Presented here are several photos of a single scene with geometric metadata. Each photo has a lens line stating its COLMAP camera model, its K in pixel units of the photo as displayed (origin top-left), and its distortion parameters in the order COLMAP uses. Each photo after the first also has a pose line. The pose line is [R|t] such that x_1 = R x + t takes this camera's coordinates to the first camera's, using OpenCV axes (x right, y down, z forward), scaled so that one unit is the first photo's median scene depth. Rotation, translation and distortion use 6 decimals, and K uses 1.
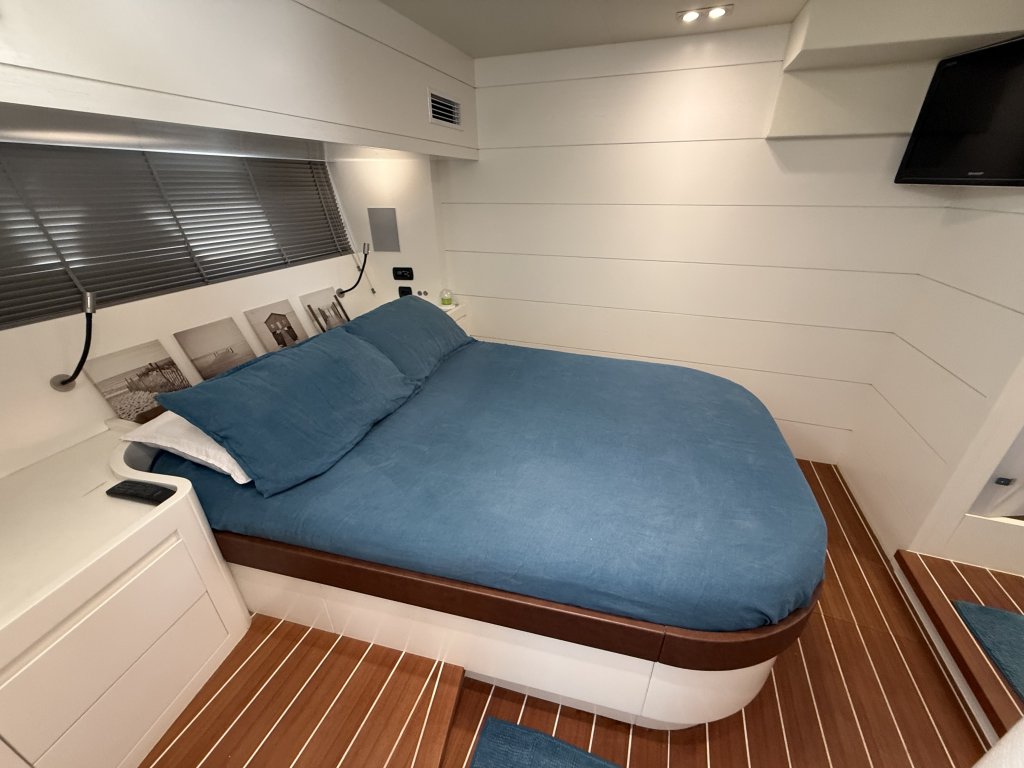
lens RADIAL K [[410.0, 0, 510.5], [0, 410.0, 386.9], [0, 0, 1]] dist [0.001659, 0.000113]
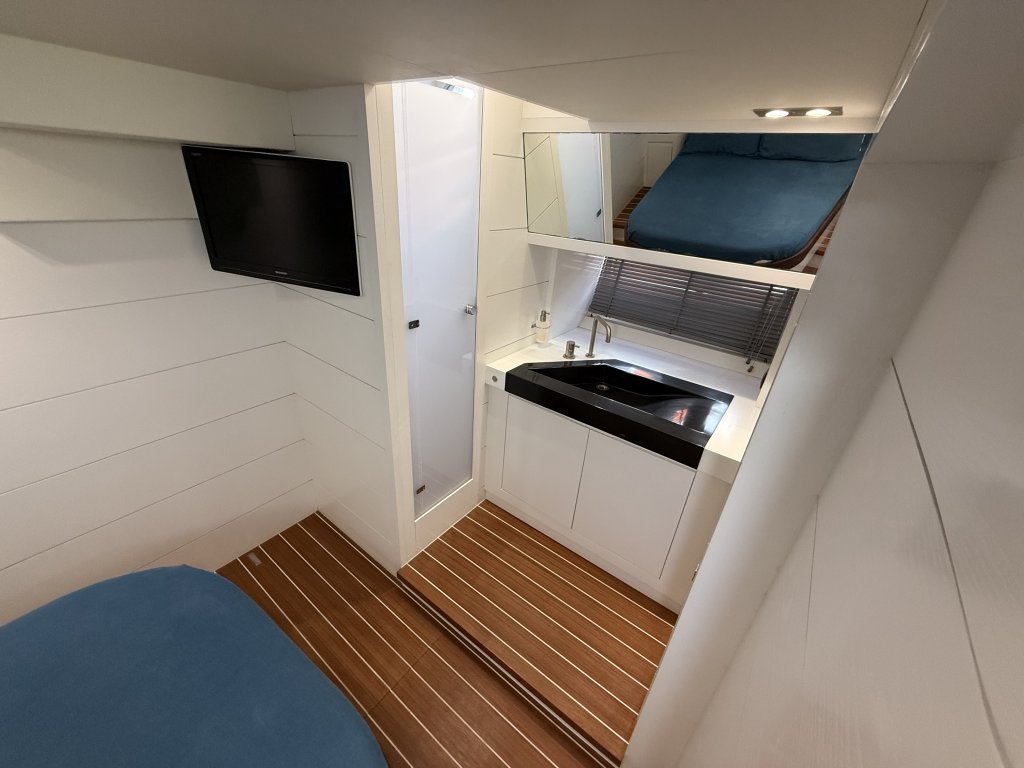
lens RADIAL K [[405.2, 0, 512.0], [0, 405.2, 384.0], [0, 0, 1]] dist [0.001640, 0.000110]
pose [[0.281460, -0.411124, 0.867039, 0.232088], [0.361792, 0.882351, 0.300939, -0.296399], [-0.888756, 0.228985, 0.397088, 0.110229]]
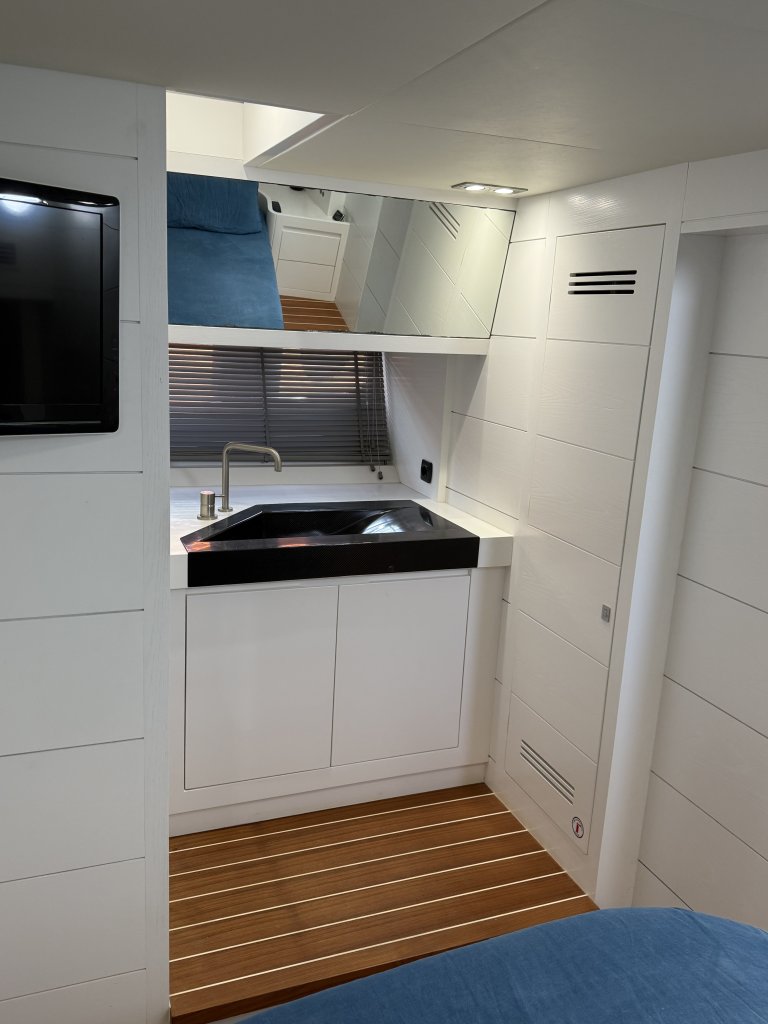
lens RADIAL K [[822.4, 0, 364.7], [0, 822.4, 516.2], [0, 0, 1]] dist [0.078663, 0.000091]
pose [[-0.655834, -0.200203, 0.727874, 0.082268], [0.293084, 0.821034, 0.489903, -0.597909], [-0.695689, 0.534623, -0.479785, 0.943749]]
